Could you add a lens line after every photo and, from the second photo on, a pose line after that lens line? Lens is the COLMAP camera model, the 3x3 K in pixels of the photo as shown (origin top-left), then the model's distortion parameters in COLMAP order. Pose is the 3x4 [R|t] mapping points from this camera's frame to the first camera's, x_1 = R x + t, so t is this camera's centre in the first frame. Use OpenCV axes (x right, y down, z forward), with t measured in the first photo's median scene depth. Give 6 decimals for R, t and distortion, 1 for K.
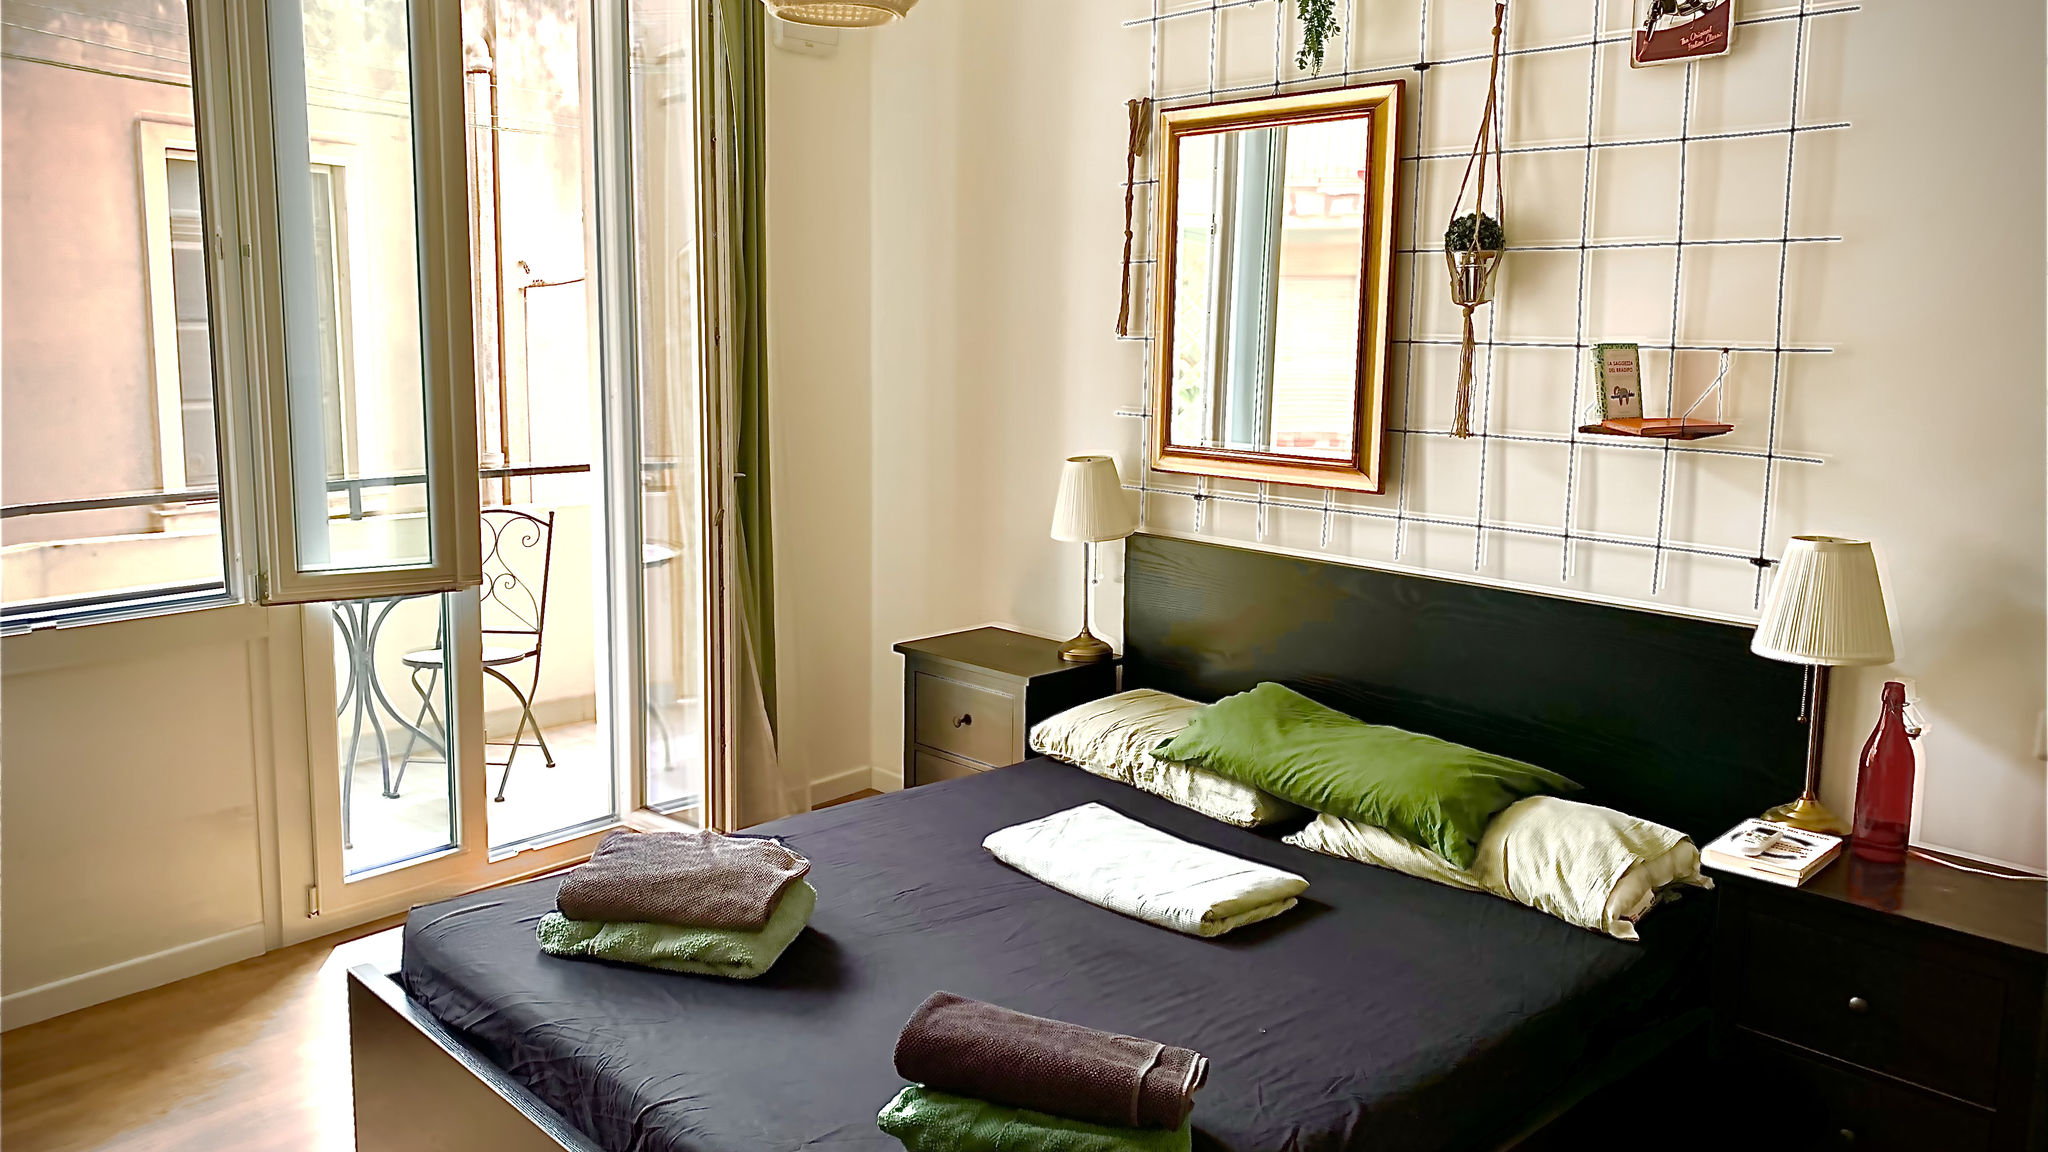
lens RADIAL K [[1603.2, 0, 1036.7], [0, 1603.2, 579.5], [0, 0, 1]] dist [0.041889, -0.070145]
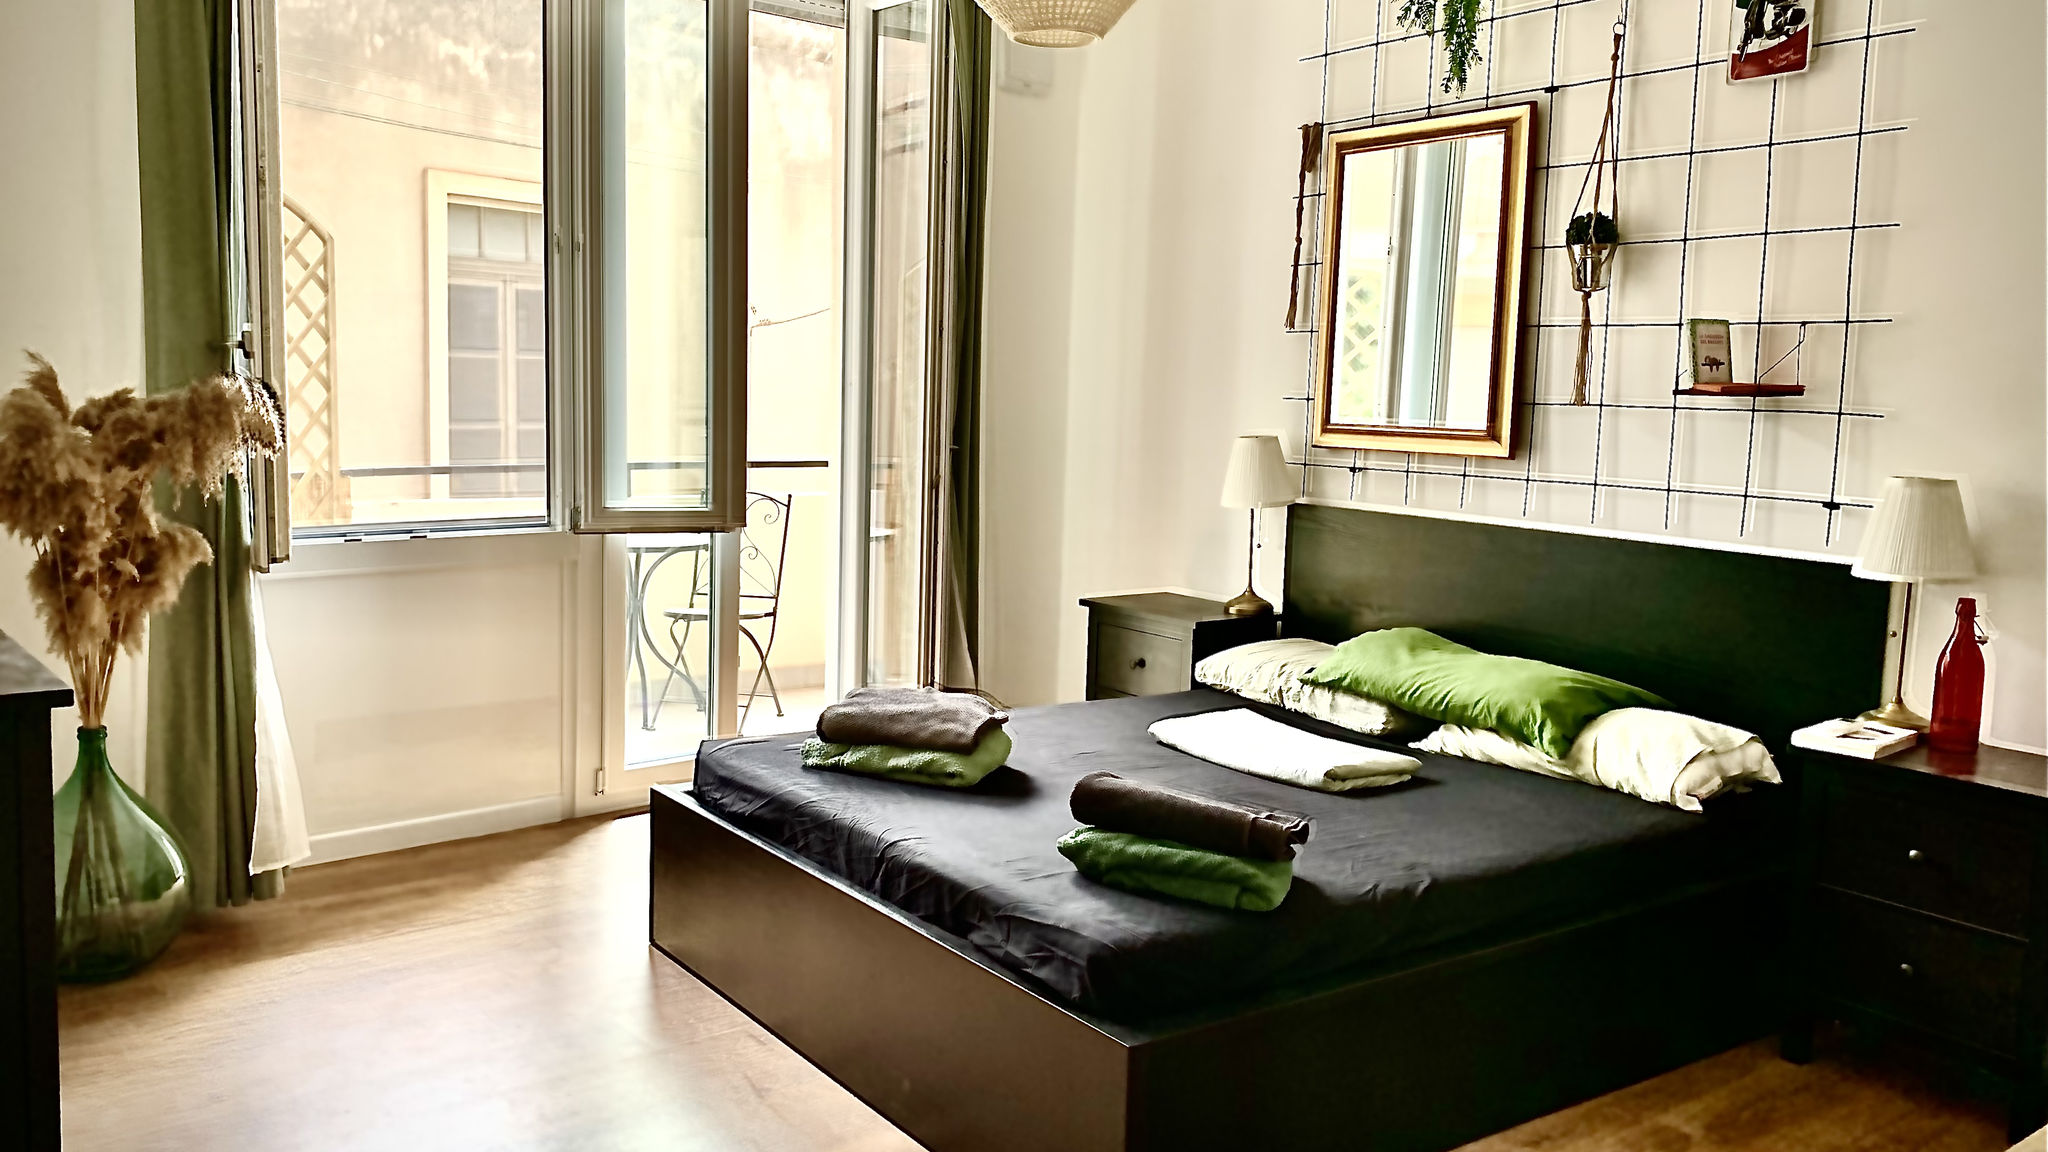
lens RADIAL K [[1603.2, 0, 1007.3], [0, 1603.2, 573.5], [0, 0, 1]] dist [0.041889, -0.070145]
pose [[0.989929, 0.030169, -0.138312, 0.022547], [-0.034936, 0.998872, -0.032167, 0.085278], [0.137186, 0.036676, 0.989866, -0.200175]]
